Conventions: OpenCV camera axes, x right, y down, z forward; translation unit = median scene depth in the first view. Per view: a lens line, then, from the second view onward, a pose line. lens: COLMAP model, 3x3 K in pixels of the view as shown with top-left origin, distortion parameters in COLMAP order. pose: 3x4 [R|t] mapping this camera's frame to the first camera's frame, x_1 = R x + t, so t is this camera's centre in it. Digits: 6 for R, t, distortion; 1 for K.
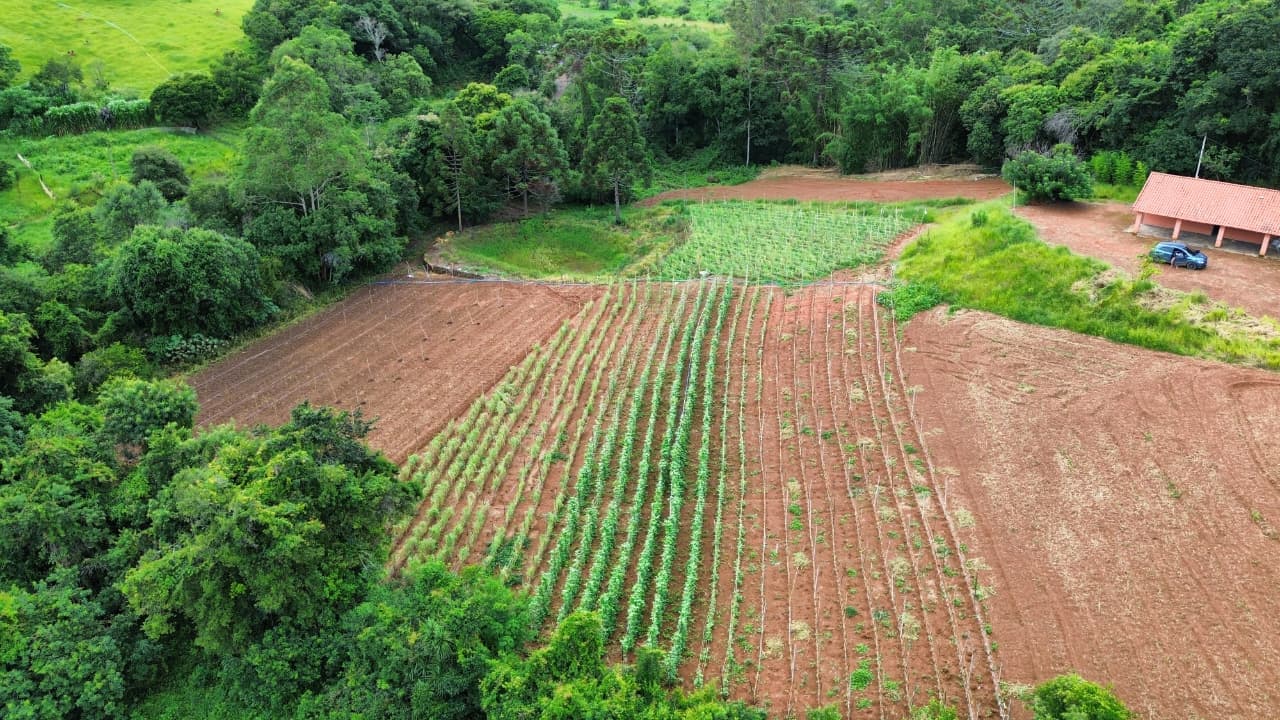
lens RADIAL K [[886.1, 0, 640.0], [0, 886.1, 360.0], [0, 0, 1]] dist [0.063173, -0.060169]
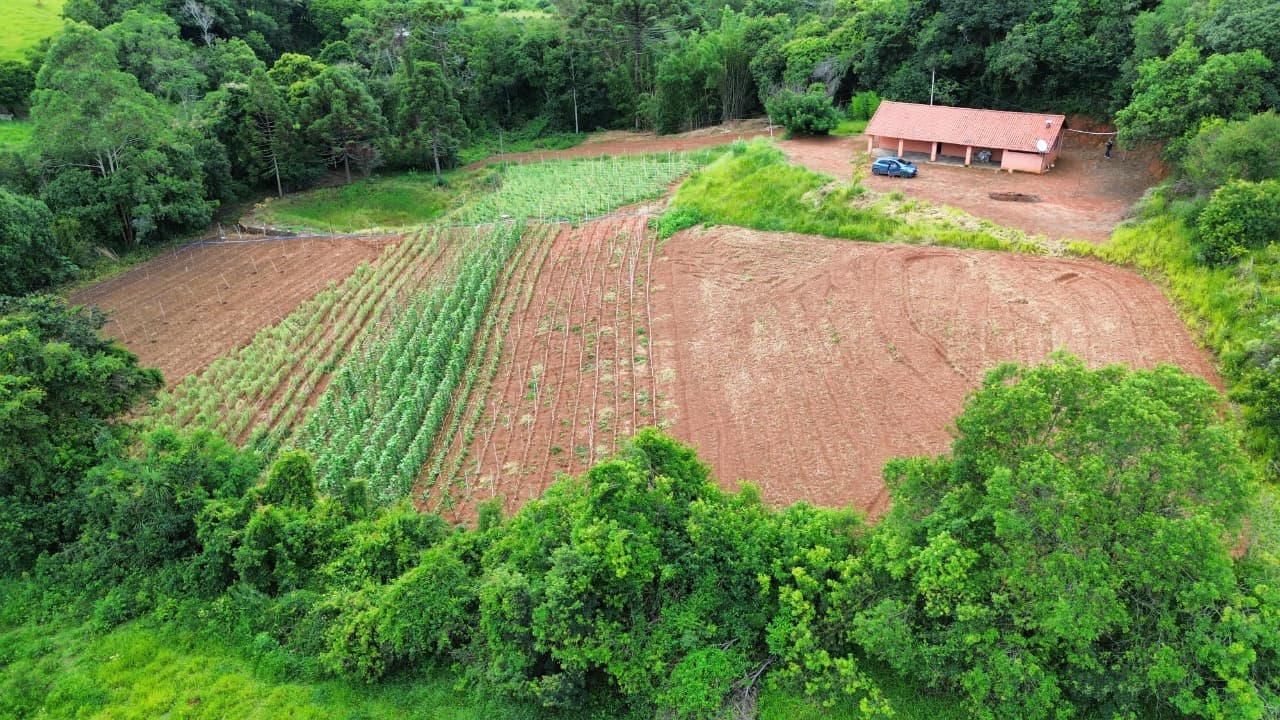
lens RADIAL K [[886.1, 0, 640.0], [0, 886.1, 360.0], [0, 0, 1]] dist [0.063173, -0.060169]
pose [[0.993264, -0.061021, 0.098505, 0.117983], [0.061676, 0.998090, -0.003616, 0.087496], [-0.098096, 0.009667, 0.995130, -0.073467]]
